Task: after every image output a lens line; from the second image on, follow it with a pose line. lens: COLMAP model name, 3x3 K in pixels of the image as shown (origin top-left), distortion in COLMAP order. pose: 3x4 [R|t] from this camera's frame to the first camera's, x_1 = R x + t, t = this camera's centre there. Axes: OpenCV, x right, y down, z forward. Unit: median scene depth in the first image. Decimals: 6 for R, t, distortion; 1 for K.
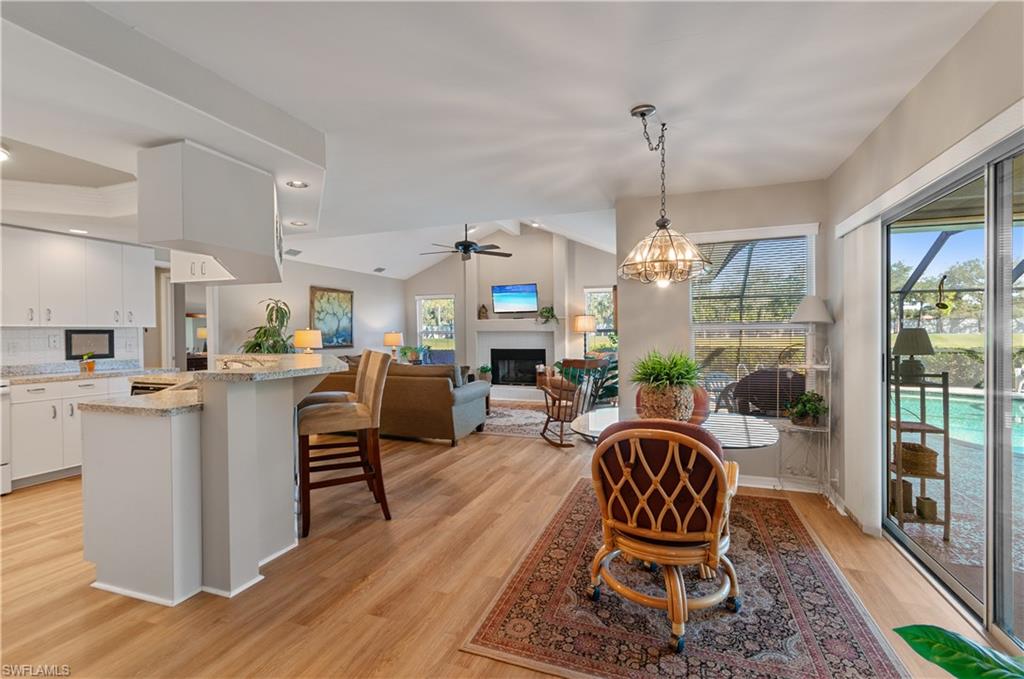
lens RADIAL K [[458.0, 0, 513.2], [0, 458.0, 335.6], [0, 0, 1]] dist [-0.000810, -0.000560]
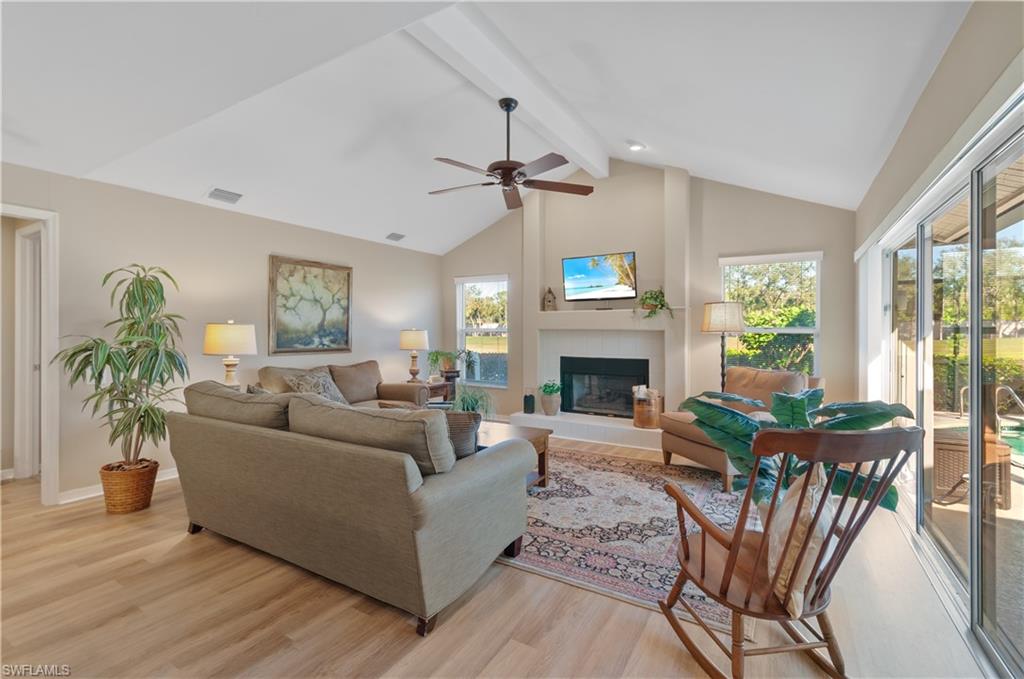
lens RADIAL K [[458.0, 0, 513.2], [0, 458.0, 335.6], [0, 0, 1]] dist [-0.000810, -0.000560]
pose [[0.982926, 0.012275, -0.183592, 0.004619], [-0.011871, 0.999924, 0.003297, -0.002431], [0.183618, -0.001062, 0.982997, 0.384865]]
